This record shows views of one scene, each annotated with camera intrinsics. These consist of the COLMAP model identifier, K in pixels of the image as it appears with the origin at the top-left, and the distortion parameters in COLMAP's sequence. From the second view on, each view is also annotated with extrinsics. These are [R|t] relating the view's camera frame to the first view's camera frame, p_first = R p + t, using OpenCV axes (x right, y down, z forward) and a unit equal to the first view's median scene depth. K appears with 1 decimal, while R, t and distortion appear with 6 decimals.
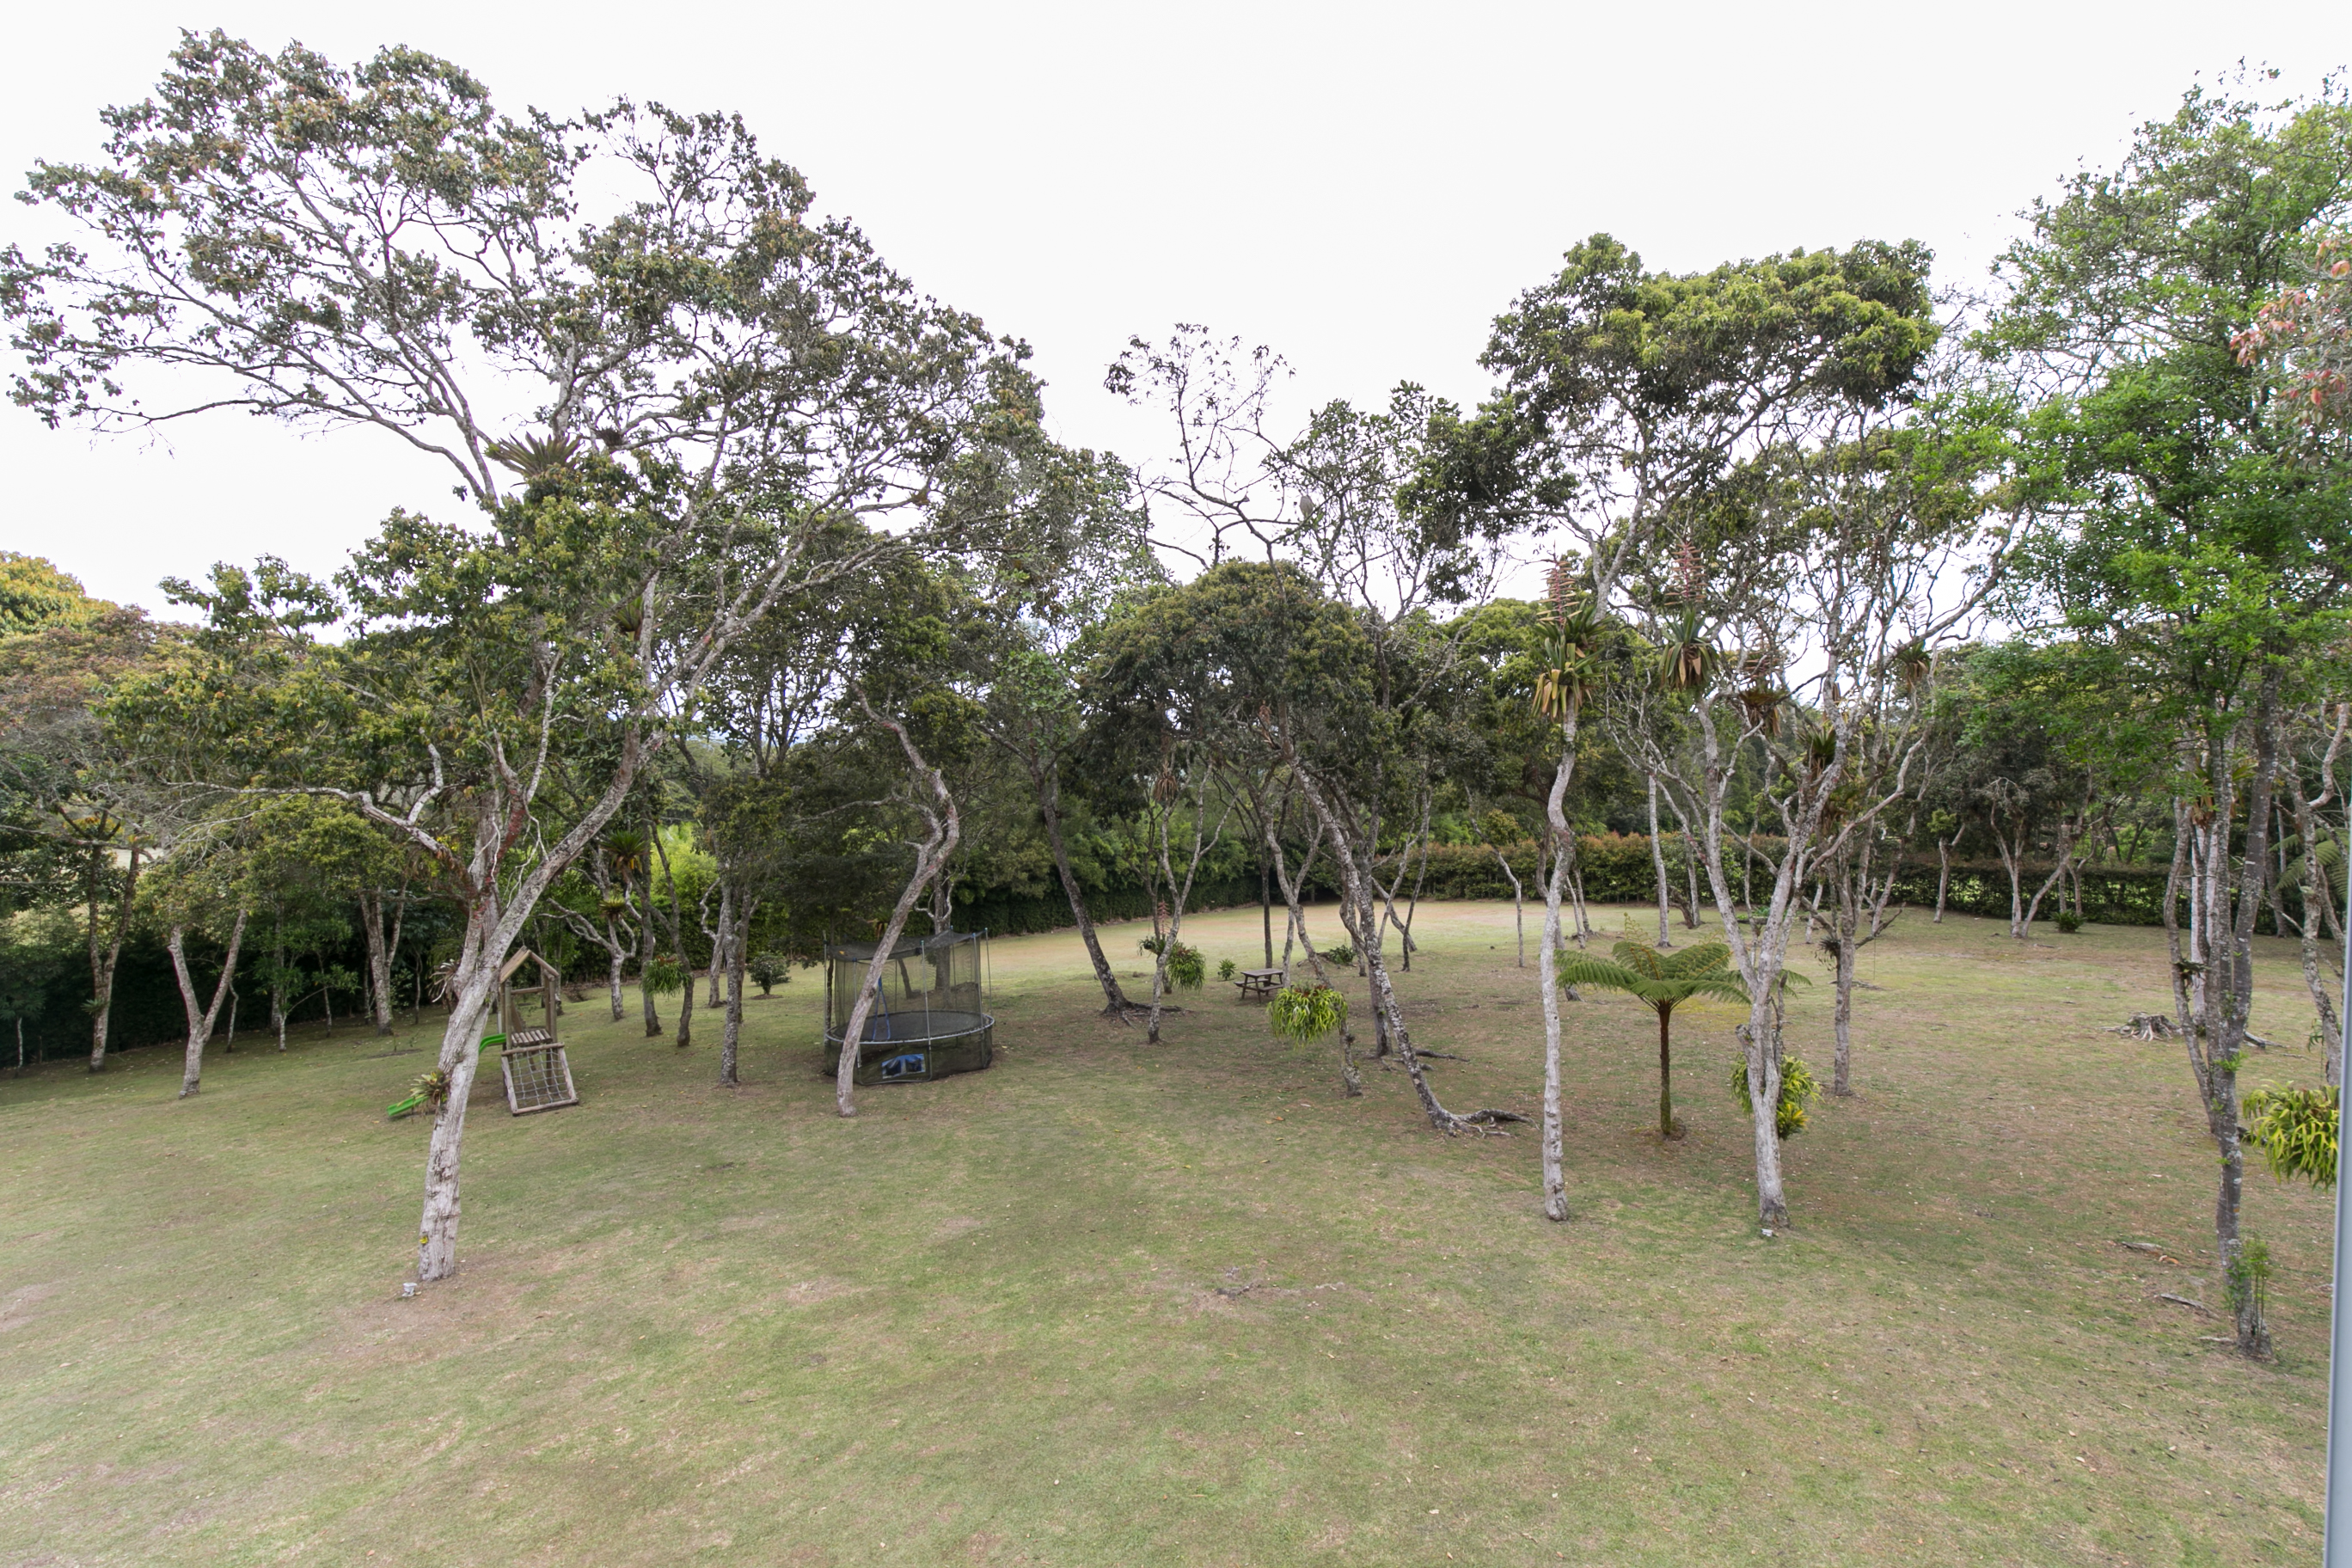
lens RADIAL K [[1062.3, 0, 1171.0], [0, 1062.3, 794.1], [0, 0, 1]] dist [0.001584, 0.000147]
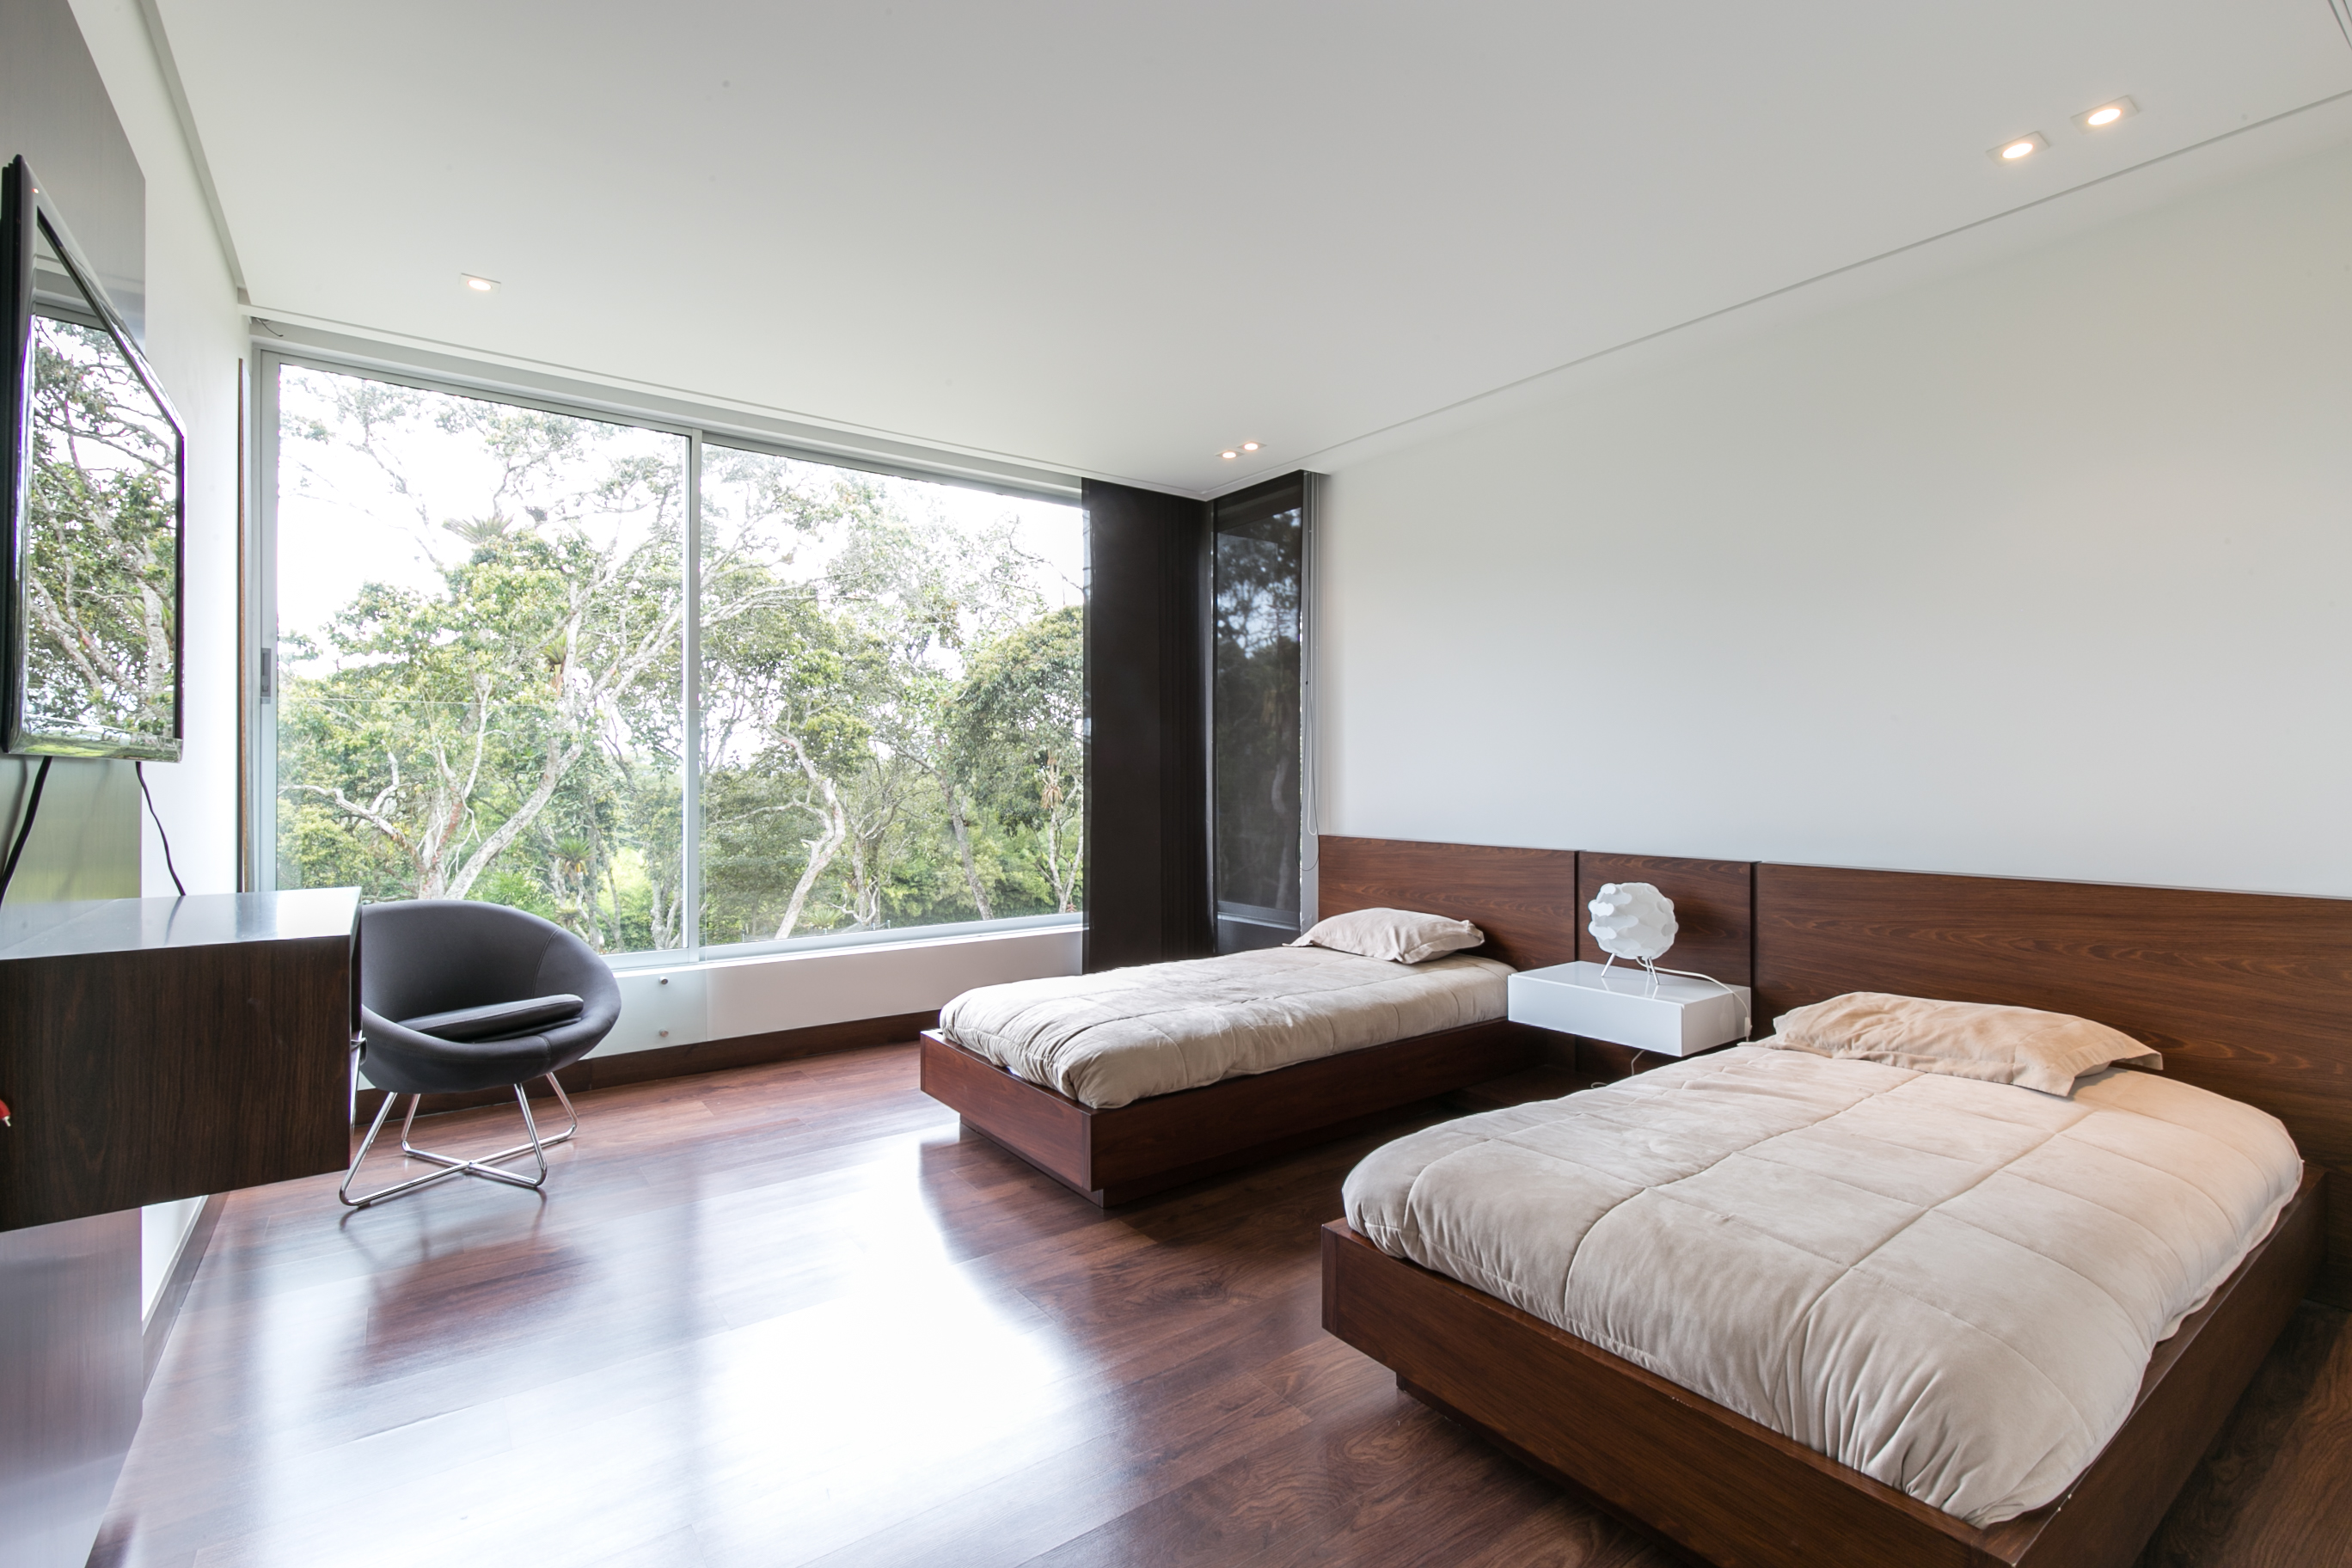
lens RADIAL K [[1064.7, 0, 1176.0], [0, 1064.7, 784.0], [0, 0, 1]] dist [-0.000769, -0.000143]
pose [[0.999858, -0.007537, 0.015041, 0.227004], [0.008038, 0.999405, -0.033553, 0.039737], [-0.014779, 0.033669, 0.999324, -0.290574]]
